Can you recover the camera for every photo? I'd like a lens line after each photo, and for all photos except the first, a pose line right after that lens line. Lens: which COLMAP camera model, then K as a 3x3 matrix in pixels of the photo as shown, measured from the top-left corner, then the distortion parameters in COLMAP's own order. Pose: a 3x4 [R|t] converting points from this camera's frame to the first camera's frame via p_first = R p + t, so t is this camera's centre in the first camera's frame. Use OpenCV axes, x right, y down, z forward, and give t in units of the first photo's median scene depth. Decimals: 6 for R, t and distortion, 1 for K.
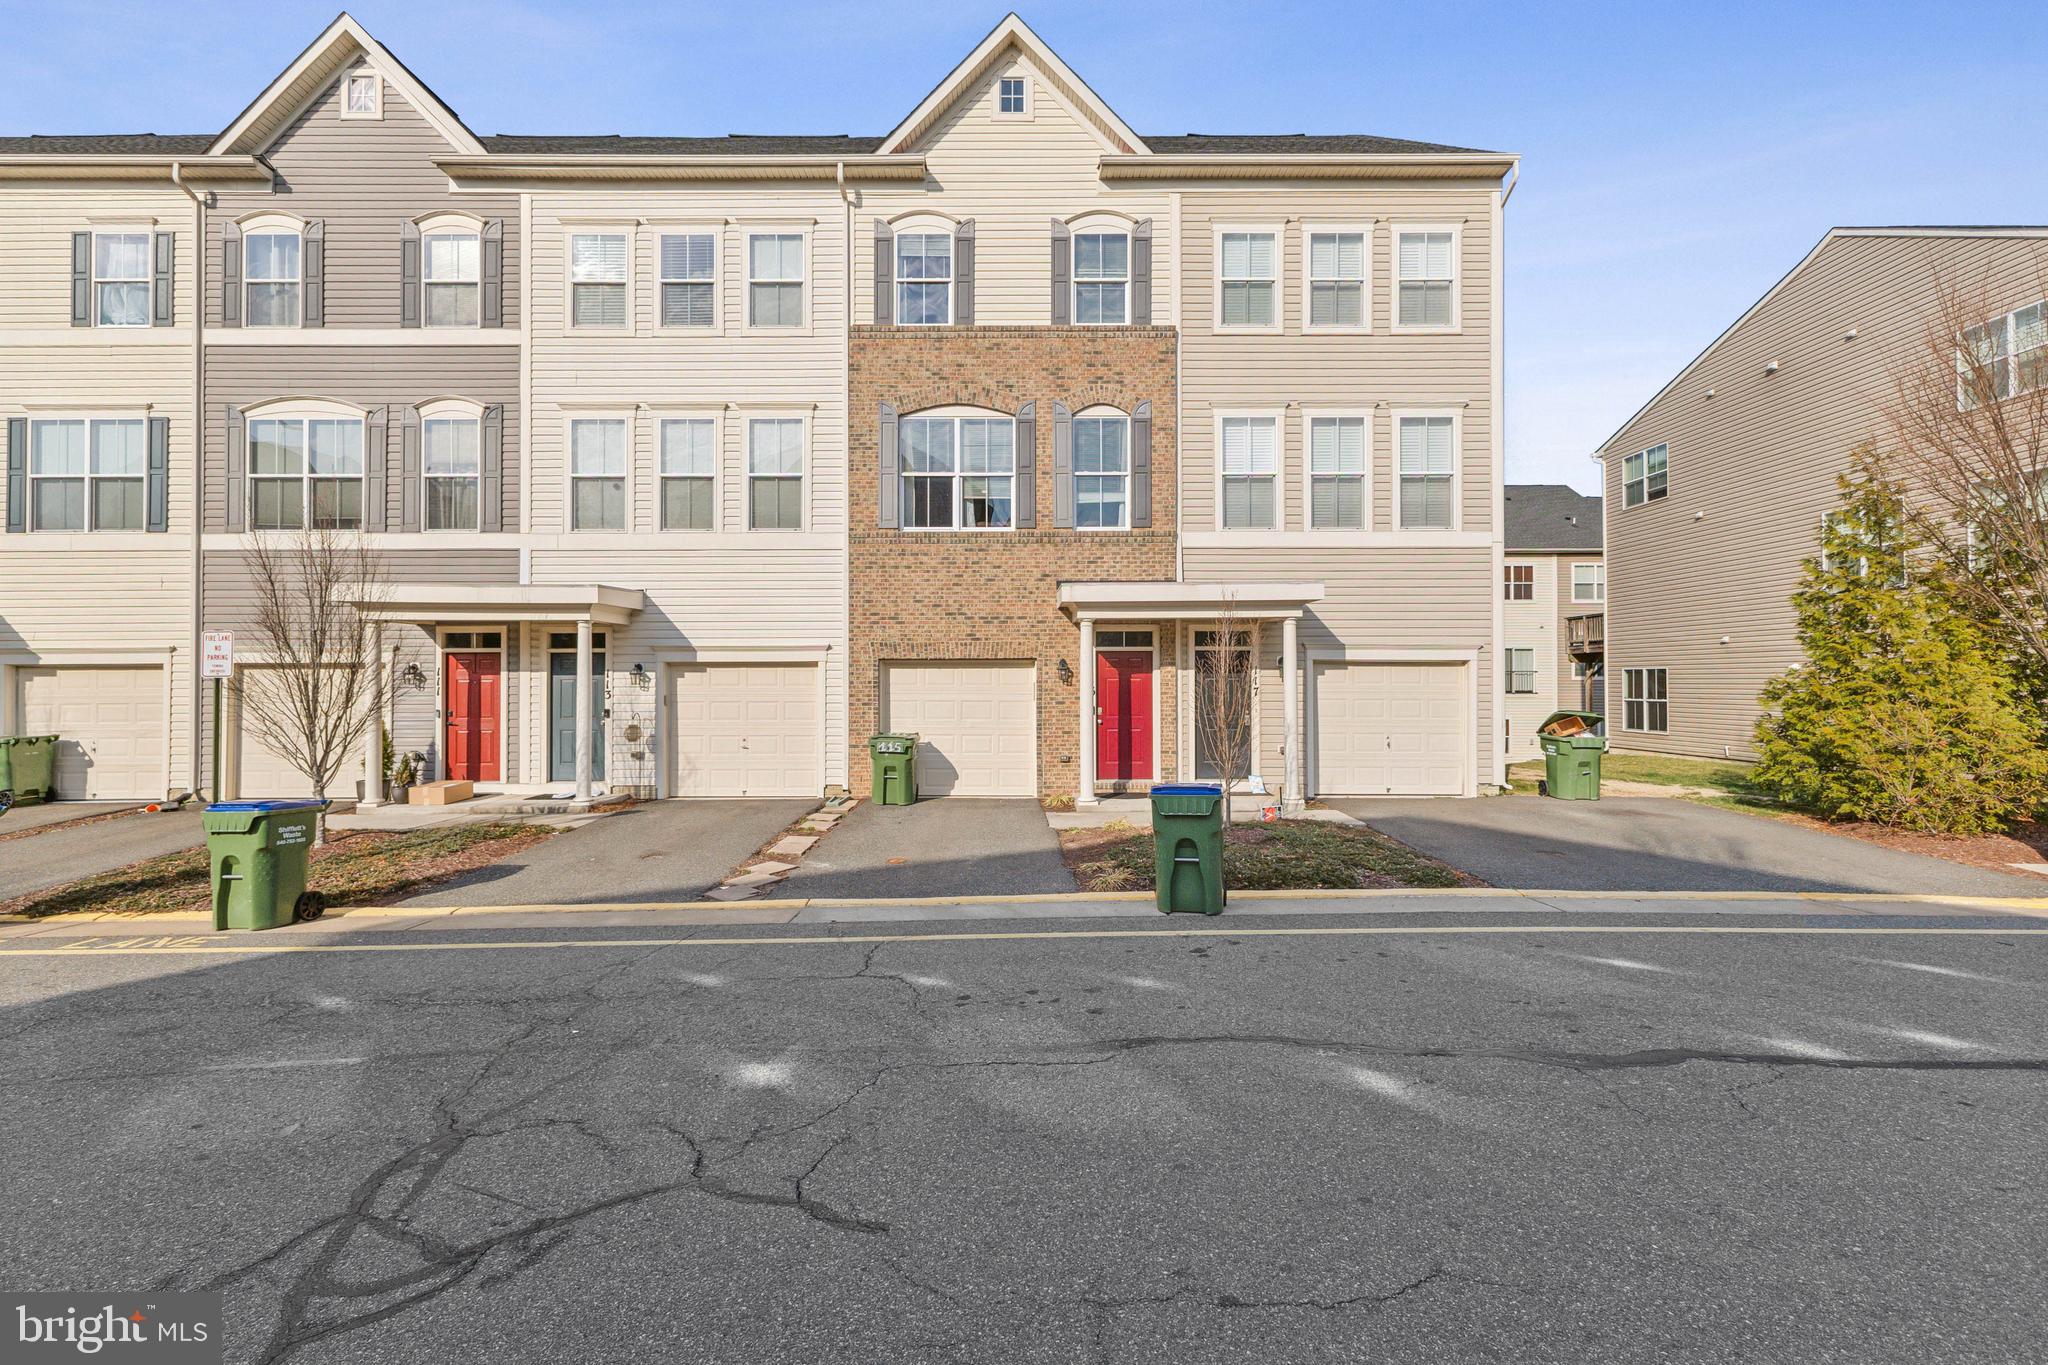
lens RADIAL K [[889.7, 0, 1019.8], [0, 889.7, 668.3], [0, 0, 1]] dist [0.001968, -0.000563]
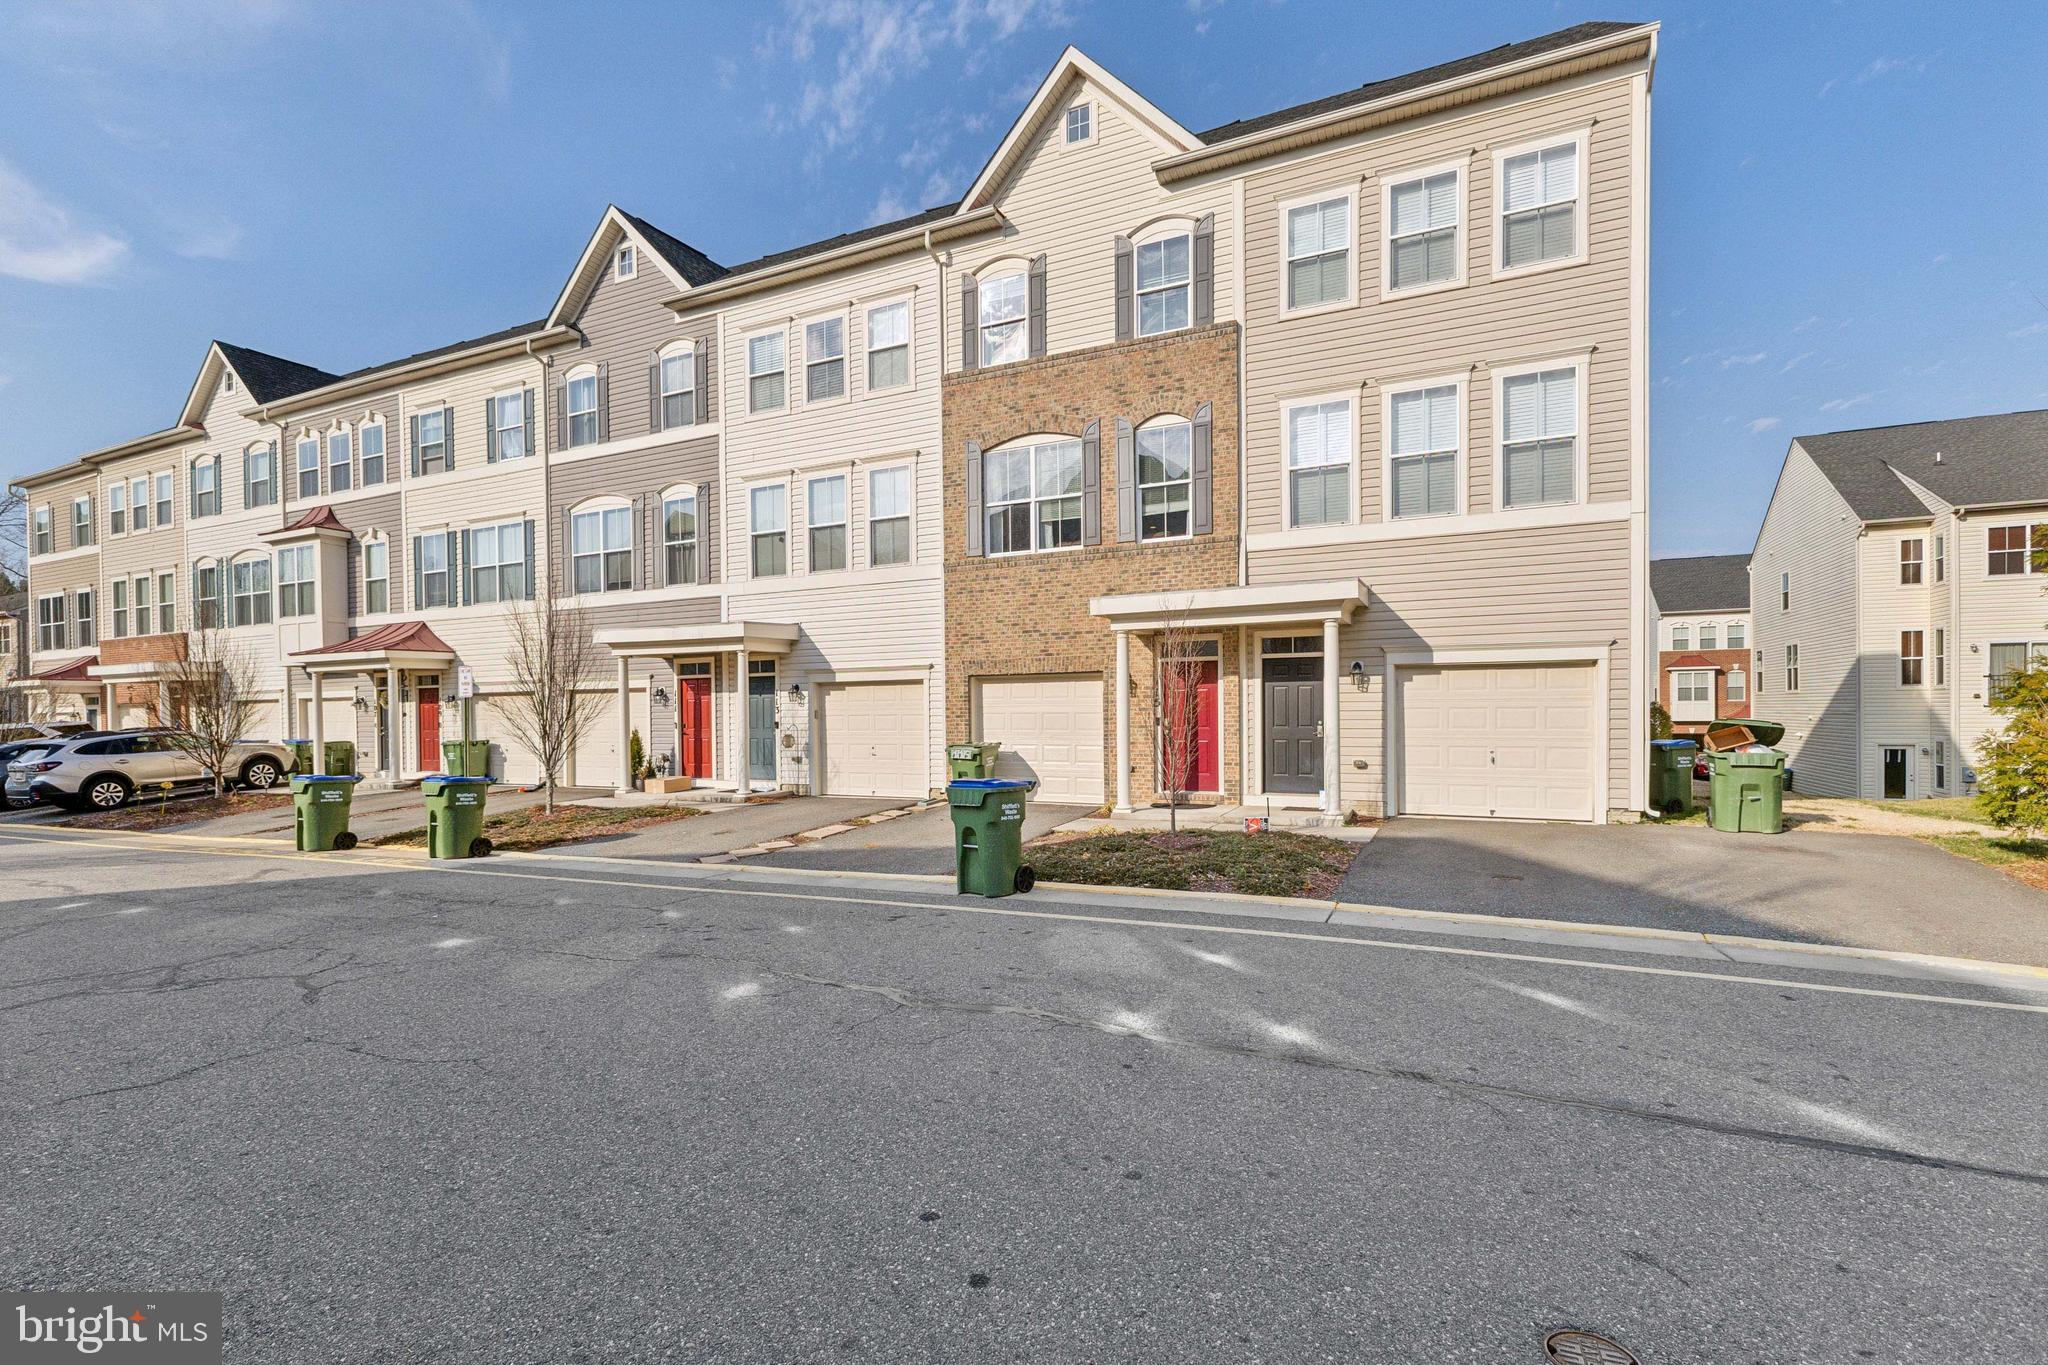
lens RADIAL K [[919.5, 0, 1024.0], [0, 919.5, 698.6], [0, 0, 1]] dist [-0.003225, -0.000107]
pose [[0.902497, -0.013988, -0.430469, 0.388932], [0.023817, 0.999564, 0.017453, -0.000208], [0.430038, -0.026004, 0.902436, -0.001440]]
